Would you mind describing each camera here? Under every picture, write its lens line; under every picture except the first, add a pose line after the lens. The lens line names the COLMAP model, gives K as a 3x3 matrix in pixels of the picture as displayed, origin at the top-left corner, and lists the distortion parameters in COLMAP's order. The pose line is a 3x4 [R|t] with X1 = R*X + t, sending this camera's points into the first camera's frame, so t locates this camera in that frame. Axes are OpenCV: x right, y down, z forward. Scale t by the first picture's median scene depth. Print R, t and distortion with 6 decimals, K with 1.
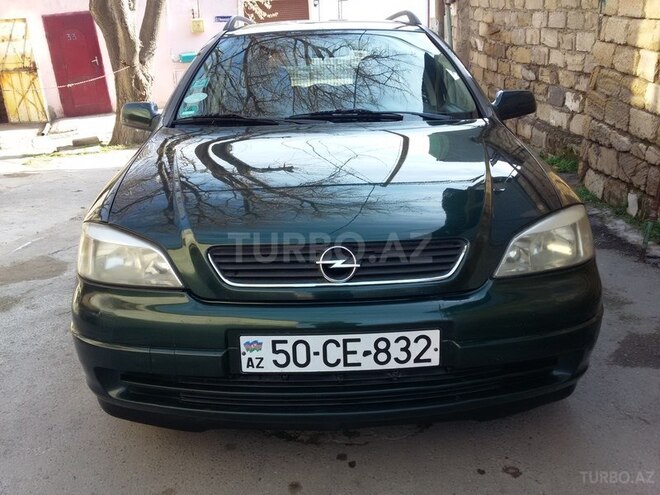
lens RADIAL K [[627.7, 0, 319.3], [0, 627.7, 246.5], [0, 0, 1]] dist [0.099805, -0.201119]
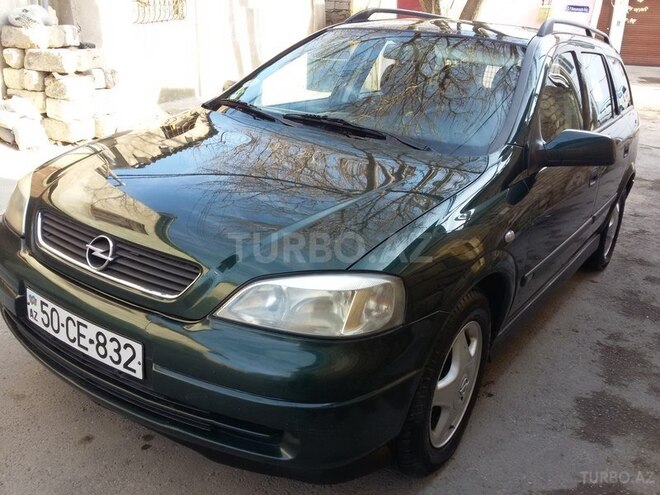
lens RADIAL K [[627.7, 0, 319.3], [0, 627.7, 246.5], [0, 0, 1]] dist [0.099805, -0.201119]
pose [[0.806551, 0.281427, -0.519879, 0.876725], [-0.262315, 0.958473, 0.111892, -0.197177], [0.529780, 0.046125, 0.846880, 0.298603]]
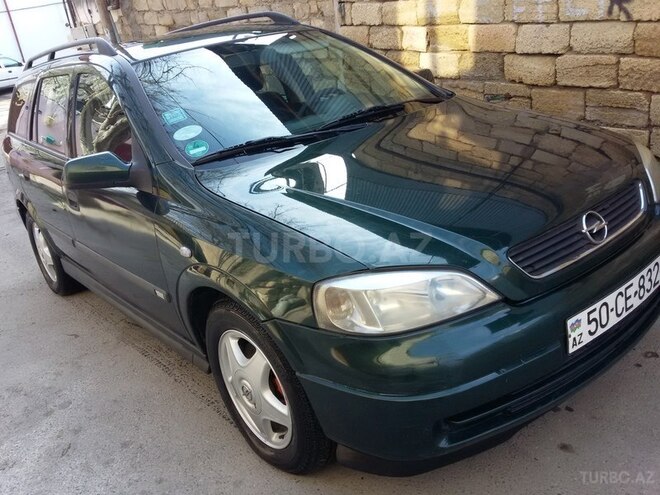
lens RADIAL K [[627.7, 0, 319.3], [0, 627.7, 246.5], [0, 0, 1]] dist [0.099805, -0.201119]
pose [[0.778653, -0.304290, 0.548732, -0.965142], [0.306440, 0.947567, 0.090618, -0.188549], [-0.547535, 0.097594, 0.831072, 0.348180]]
